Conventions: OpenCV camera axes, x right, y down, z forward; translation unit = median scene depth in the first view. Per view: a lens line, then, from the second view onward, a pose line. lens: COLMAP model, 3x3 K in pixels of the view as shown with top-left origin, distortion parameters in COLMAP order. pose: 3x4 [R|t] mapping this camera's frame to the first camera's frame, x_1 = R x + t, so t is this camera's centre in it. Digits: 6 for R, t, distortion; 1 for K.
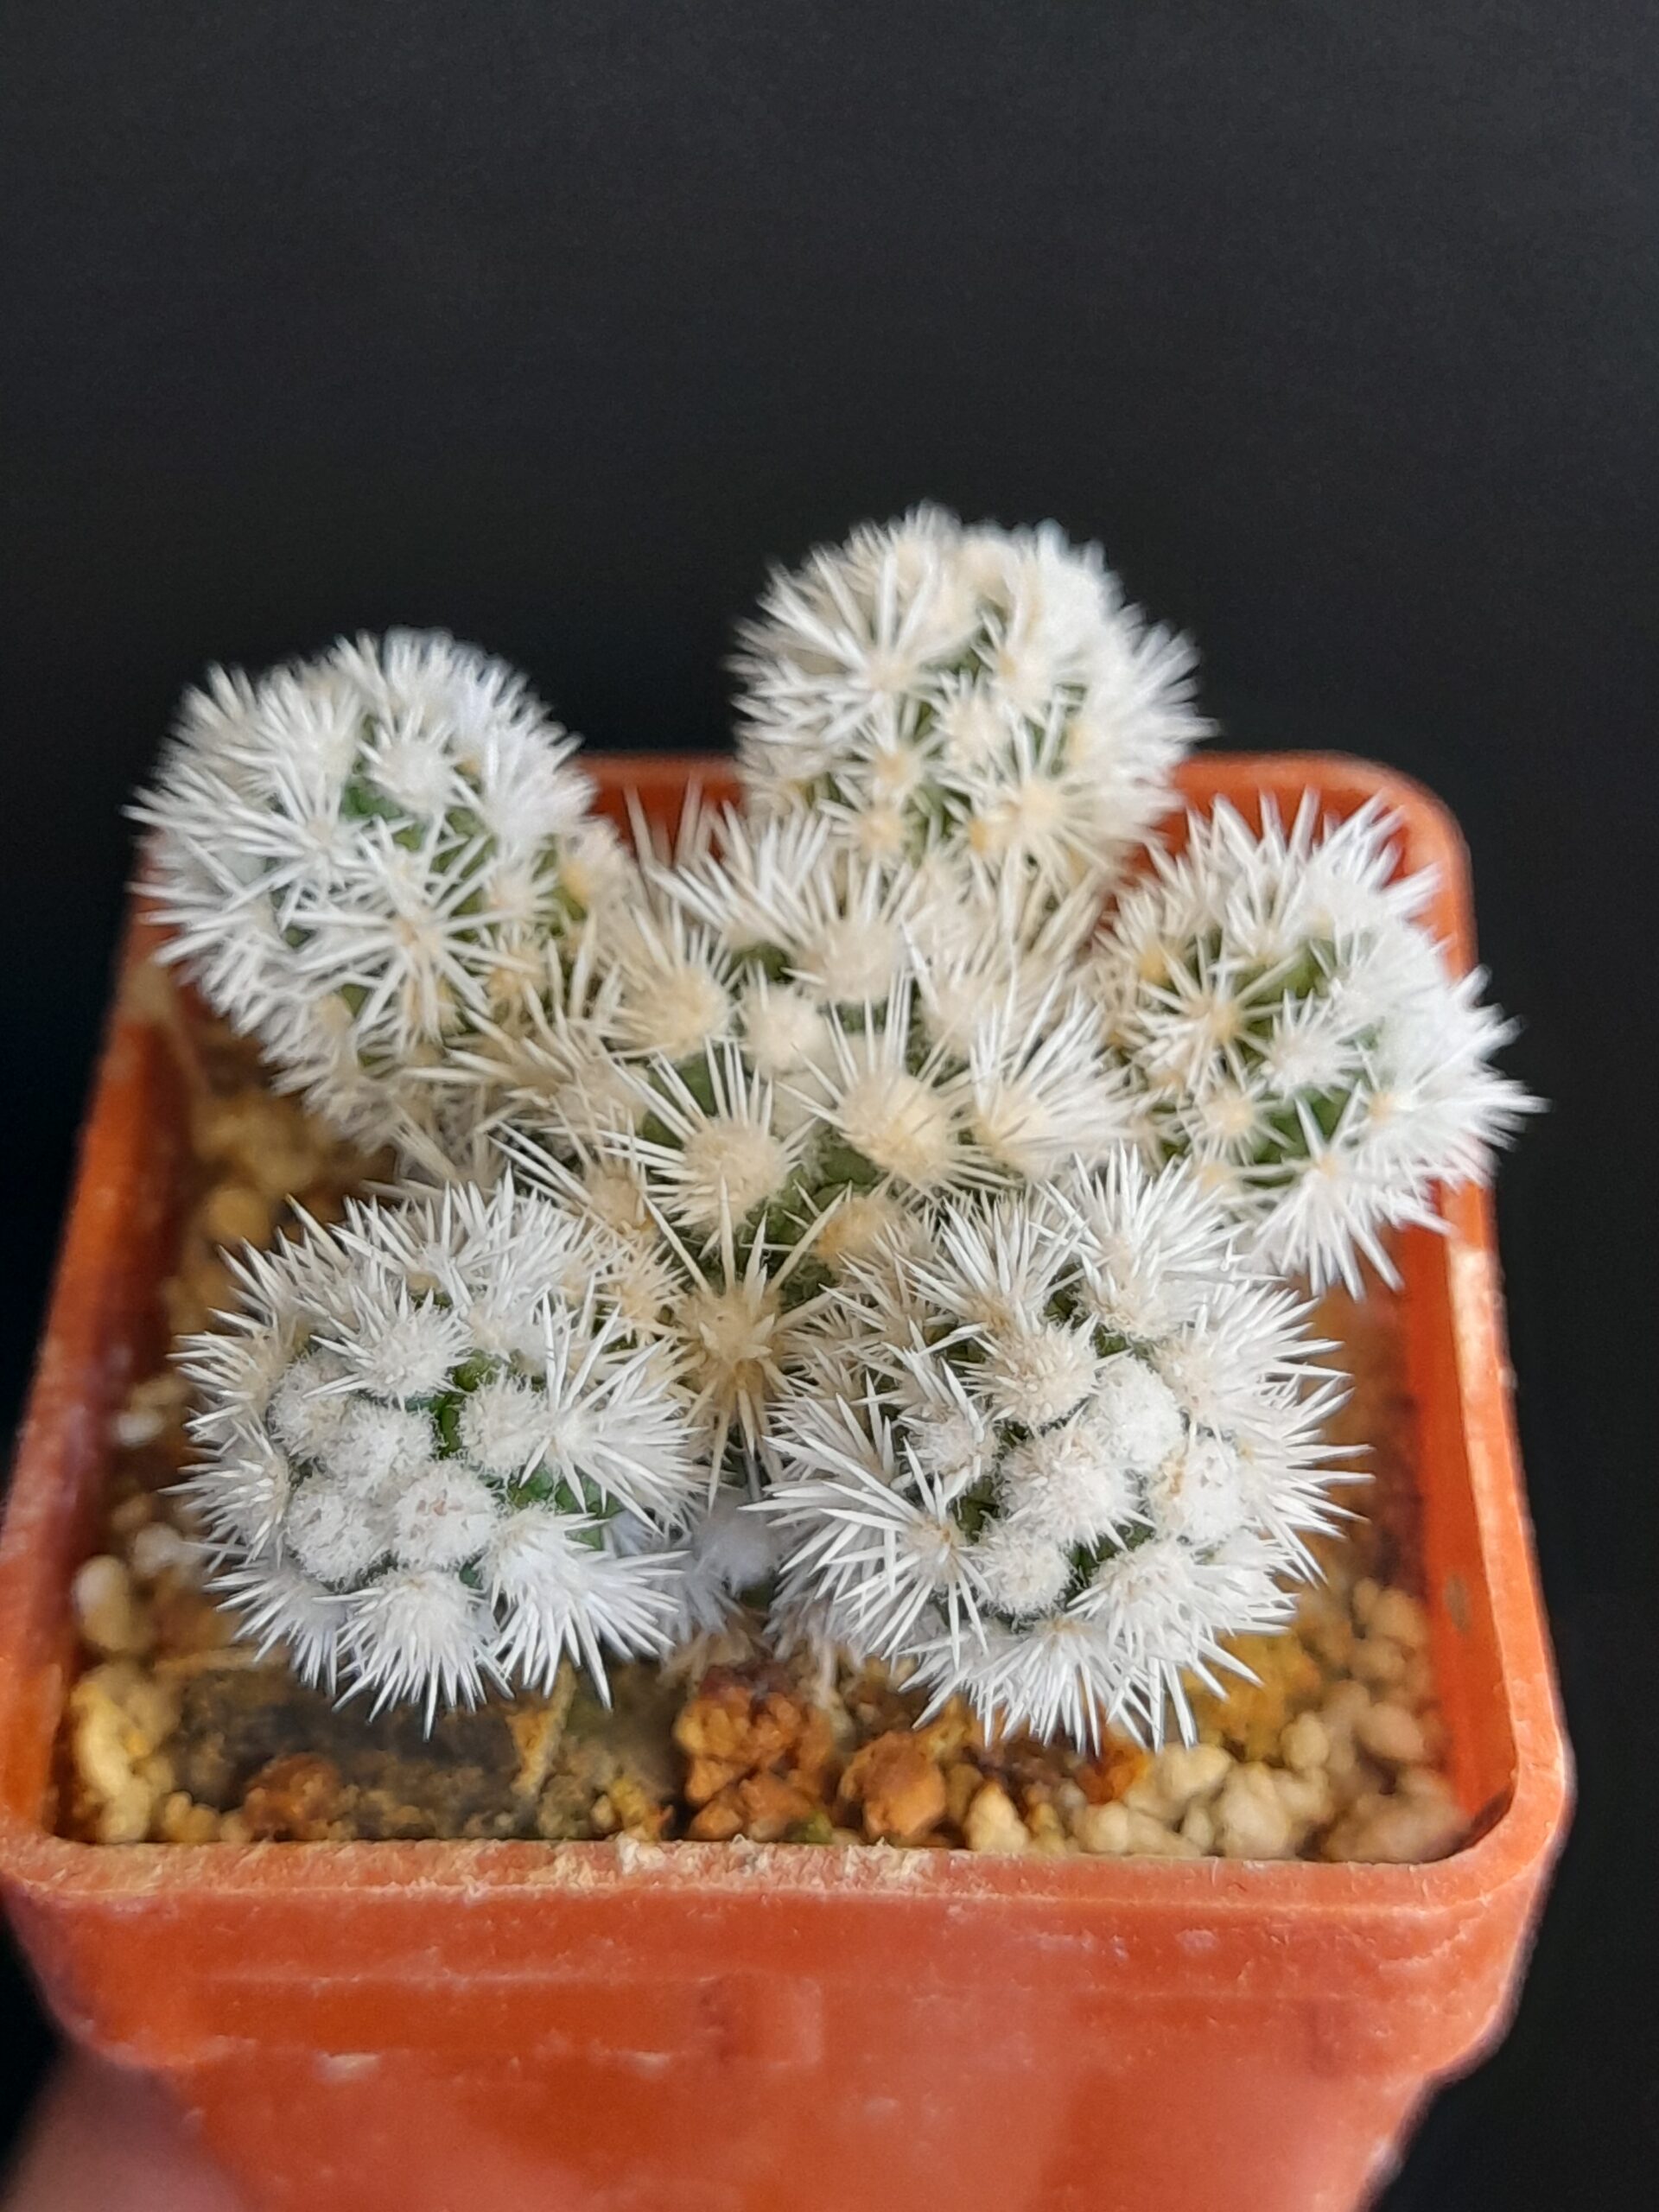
lens RADIAL K [[3652.8, 0, 821.7], [0, 3652.8, 1113.7], [0, 0, 1]] dist [-0.038335, 0.000000]
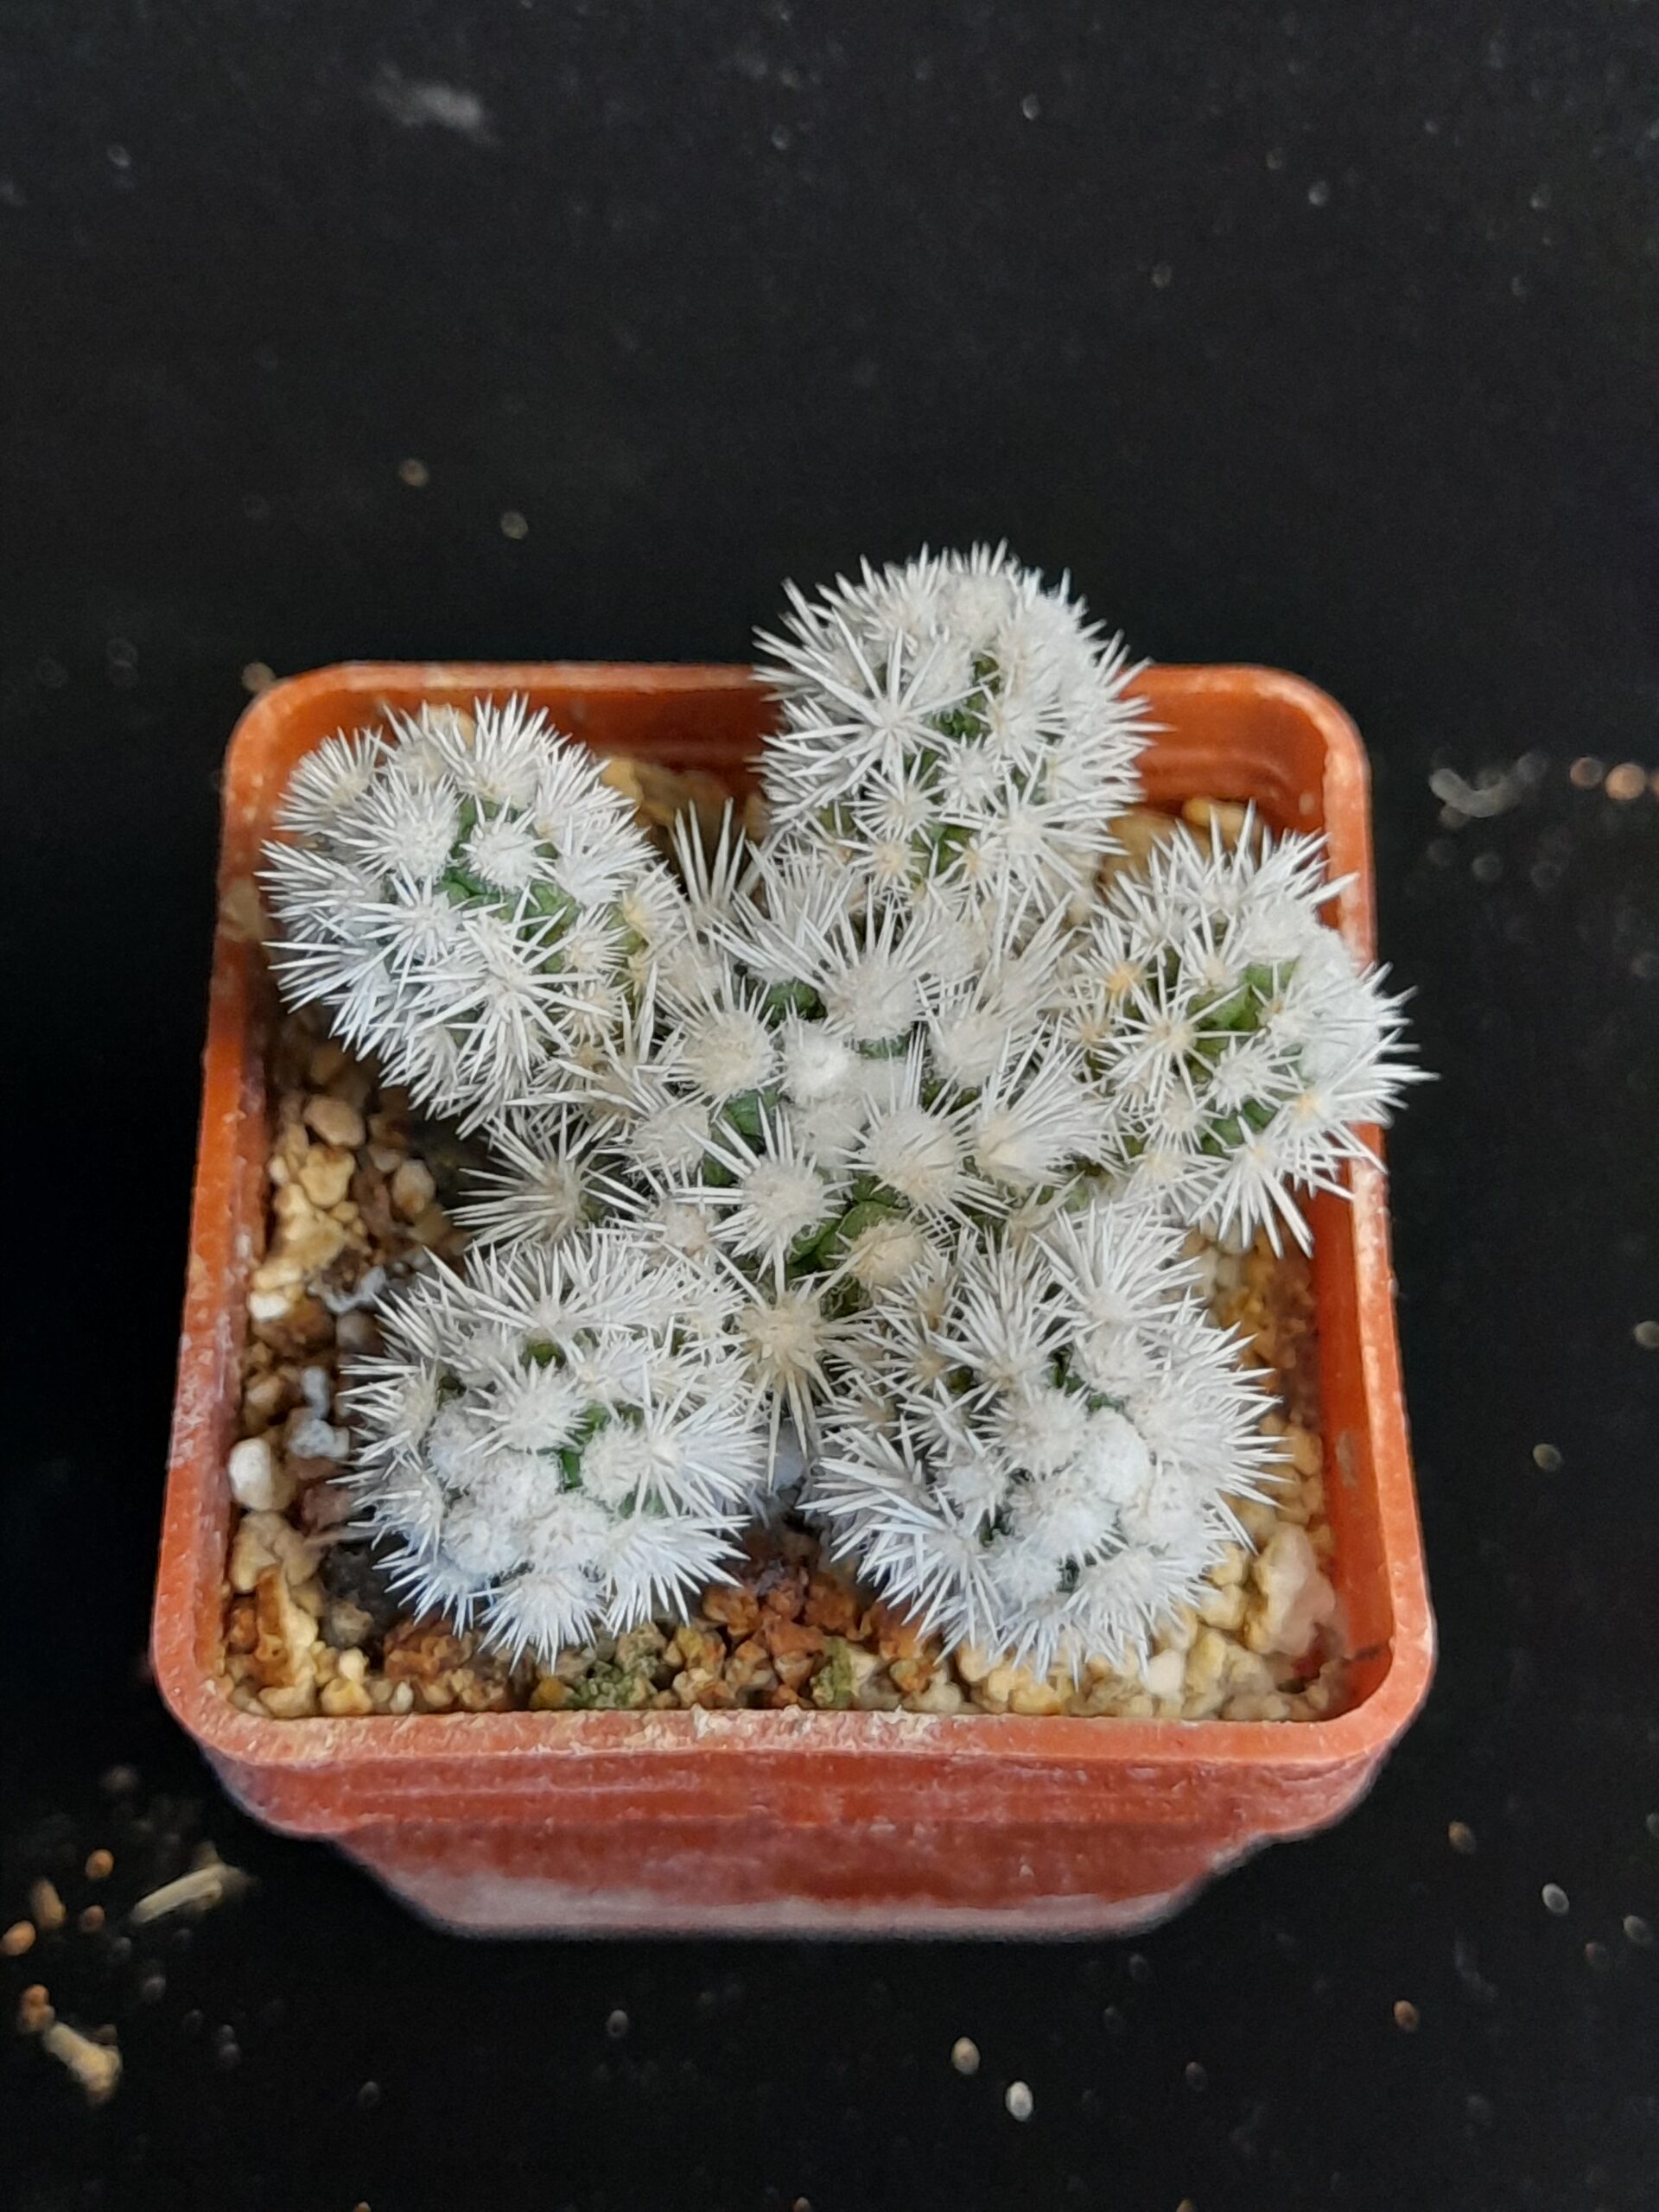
lens RADIAL K [[3652.8, 0, 847.6], [0, 3652.8, 1093.8], [0, 0, 1]] dist [-0.038335, 0.000000]
pose [[0.998361, -0.012954, 0.055747, -0.069713], [-0.002435, 0.963551, 0.267512, -0.347049], [-0.057180, -0.267210, 0.961940, -0.169549]]
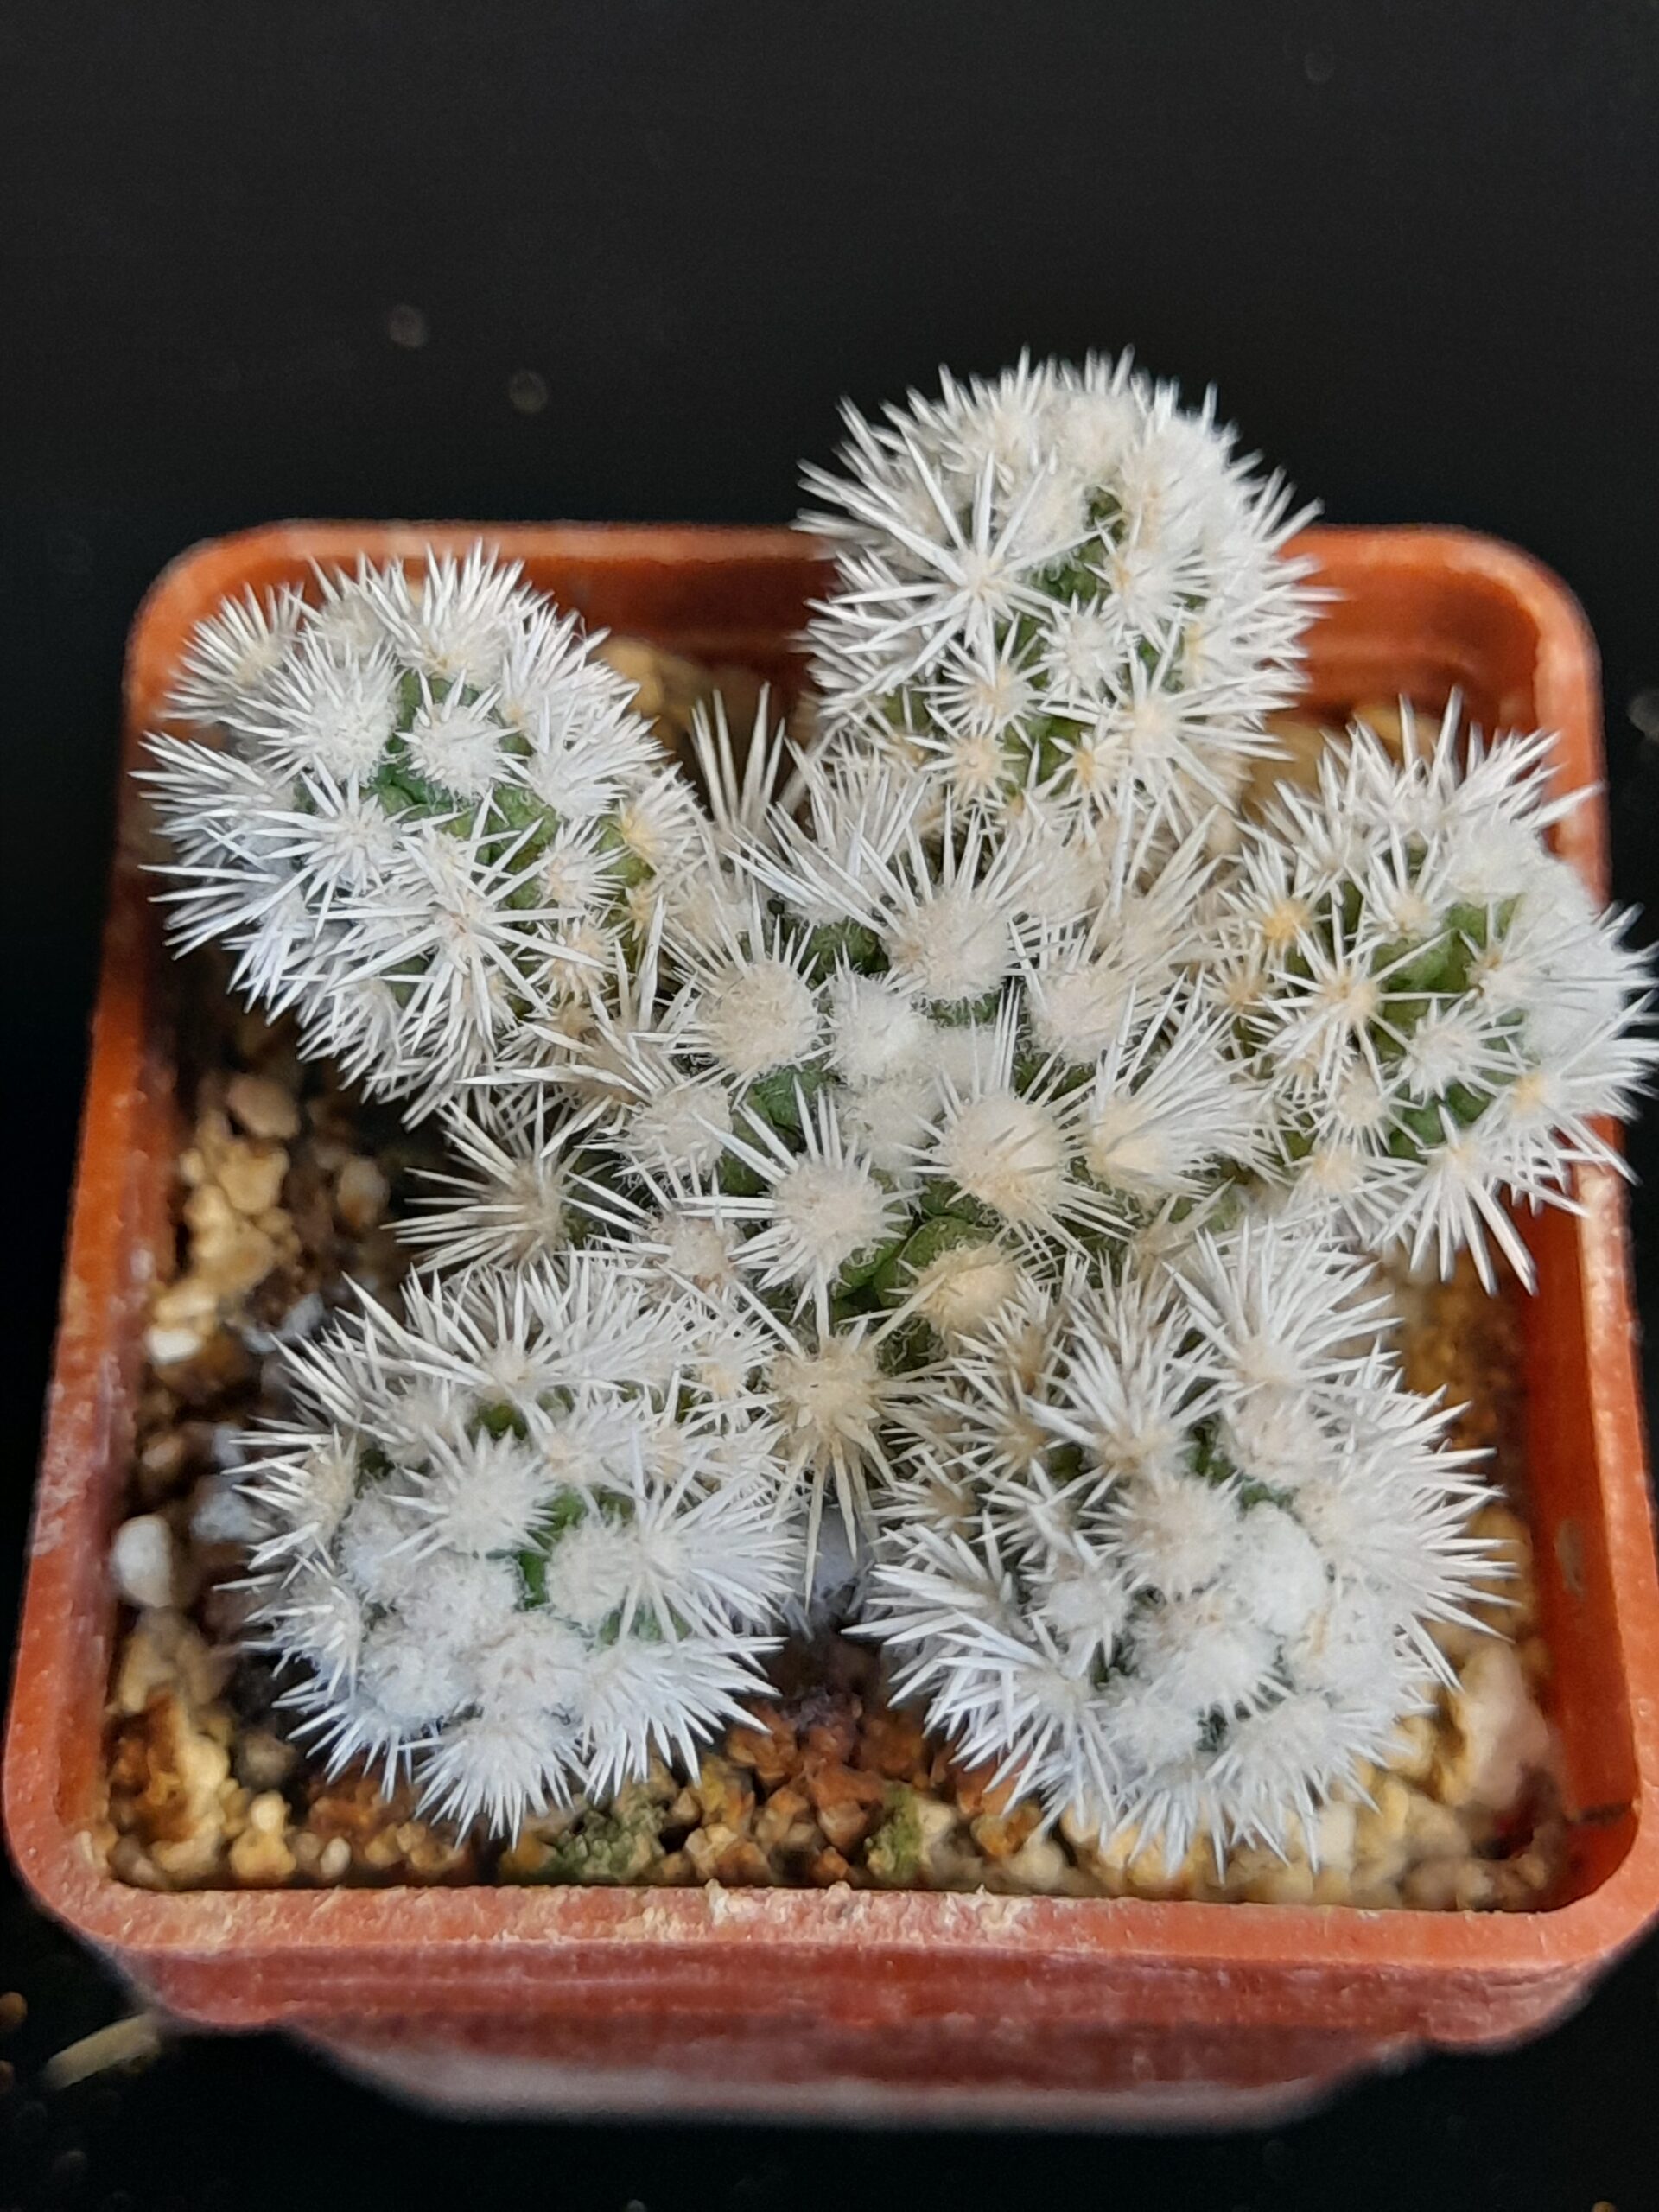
lens RADIAL K [[3652.8, 0, 822.7], [0, 3652.8, 1101.5], [0, 0, 1]] dist [-0.038335, 0.000000]
pose [[0.999748, -0.006823, 0.021402, -0.044262], [0.000801, 0.962973, 0.269598, -0.258023], [-0.022449, -0.269513, 0.962735, 0.129626]]
